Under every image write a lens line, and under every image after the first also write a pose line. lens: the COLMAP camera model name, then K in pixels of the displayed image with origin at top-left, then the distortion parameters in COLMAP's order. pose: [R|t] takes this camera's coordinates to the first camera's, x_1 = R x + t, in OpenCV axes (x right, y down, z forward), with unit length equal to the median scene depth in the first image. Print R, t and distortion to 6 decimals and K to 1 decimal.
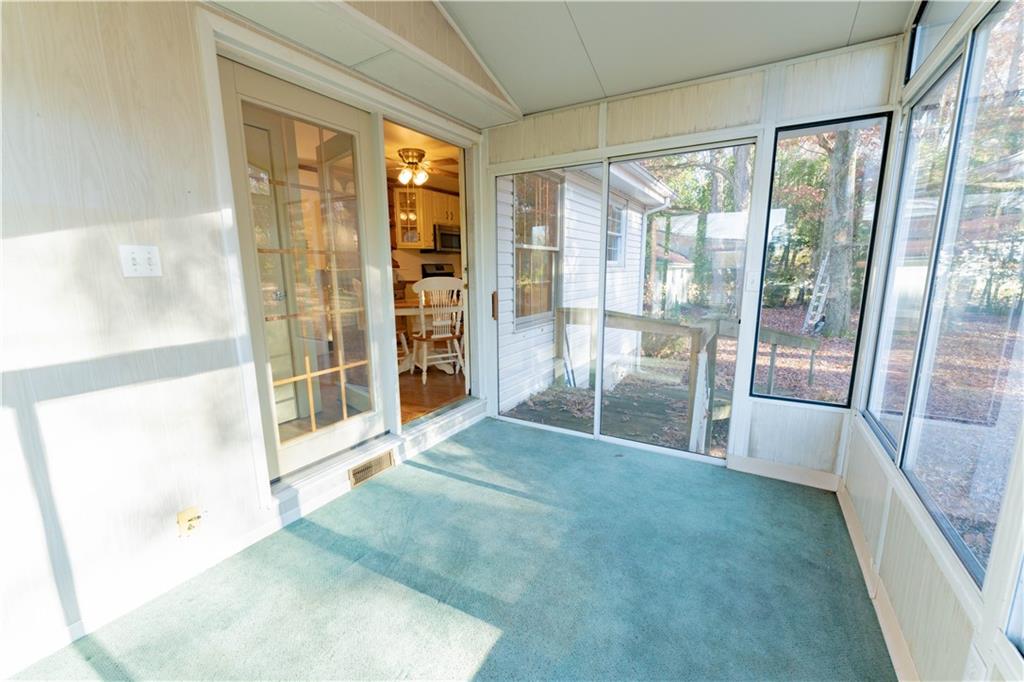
lens RADIAL K [[417.0, 0, 509.1], [0, 417.0, 346.7], [0, 0, 1]] dist [-0.006823, -0.000255]
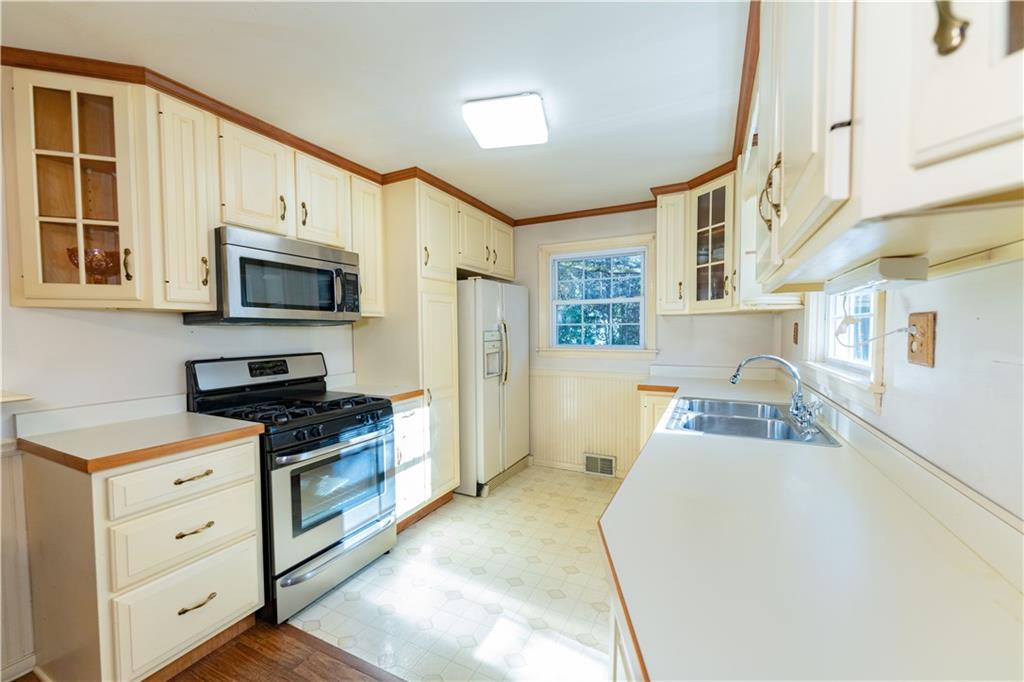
lens RADIAL K [[407.3, 0, 511.8], [0, 407.3, 347.2], [0, 0, 1]] dist [0.001464, -0.000078]
pose [[0.997409, 0.001353, 0.071930, 0.003165], [0.008884, 0.989854, -0.141809, -0.170381], [-0.071392, 0.142081, 0.987277, 0.719682]]
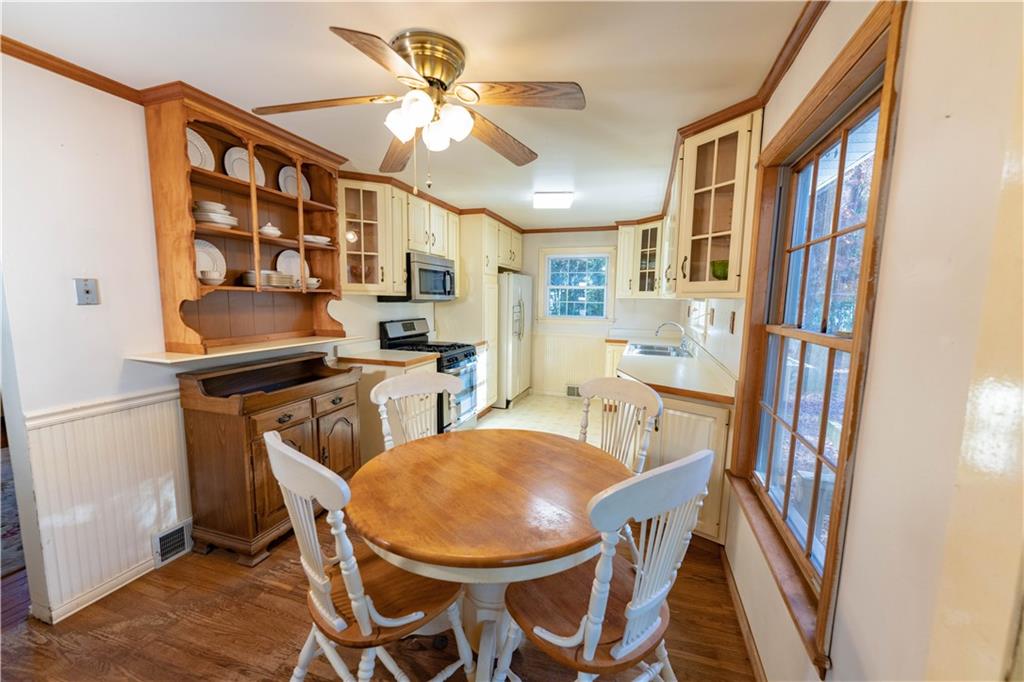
lens RADIAL K [[407.3, 0, 511.8], [0, 407.3, 347.2], [0, 0, 1]] dist [0.001464, -0.000078]
pose [[0.975377, -0.001657, 0.220536, -0.164623], [0.015624, 0.997978, -0.061604, -0.133254], [-0.219988, 0.063532, 0.973431, 0.453605]]
